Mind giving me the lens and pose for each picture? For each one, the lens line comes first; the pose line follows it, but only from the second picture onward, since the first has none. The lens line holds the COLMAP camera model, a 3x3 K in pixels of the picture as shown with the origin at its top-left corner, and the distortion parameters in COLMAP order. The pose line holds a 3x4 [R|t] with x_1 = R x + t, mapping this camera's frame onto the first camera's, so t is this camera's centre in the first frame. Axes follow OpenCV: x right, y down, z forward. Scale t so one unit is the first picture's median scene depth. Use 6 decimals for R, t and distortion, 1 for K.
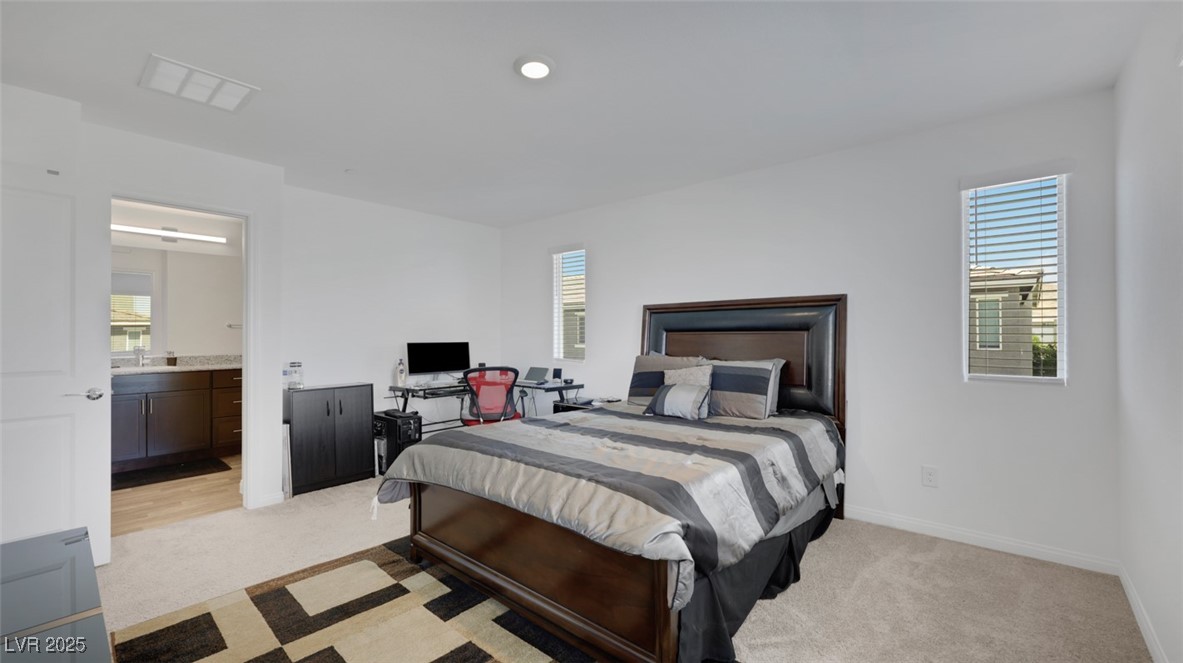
lens RADIAL K [[478.5, 0, 589.0], [0, 478.5, 334.1], [0, 0, 1]] dist [0.002498, -0.000074]
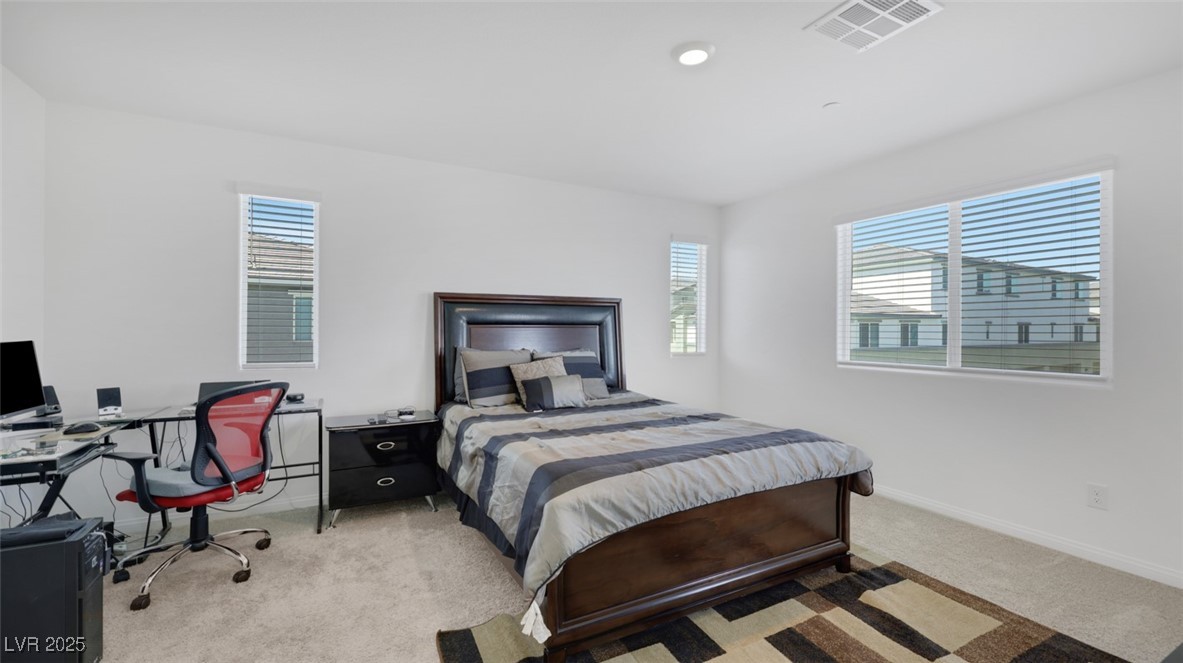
lens RADIAL K [[478.5, 0, 591.2], [0, 478.5, 333.9], [0, 0, 1]] dist [0.002498, -0.000074]
pose [[0.348573, -0.001207, 0.937281, -0.771455], [-0.005547, 0.999979, 0.003351, 0.011035], [-0.937265, -0.006367, 0.348559, 0.595910]]
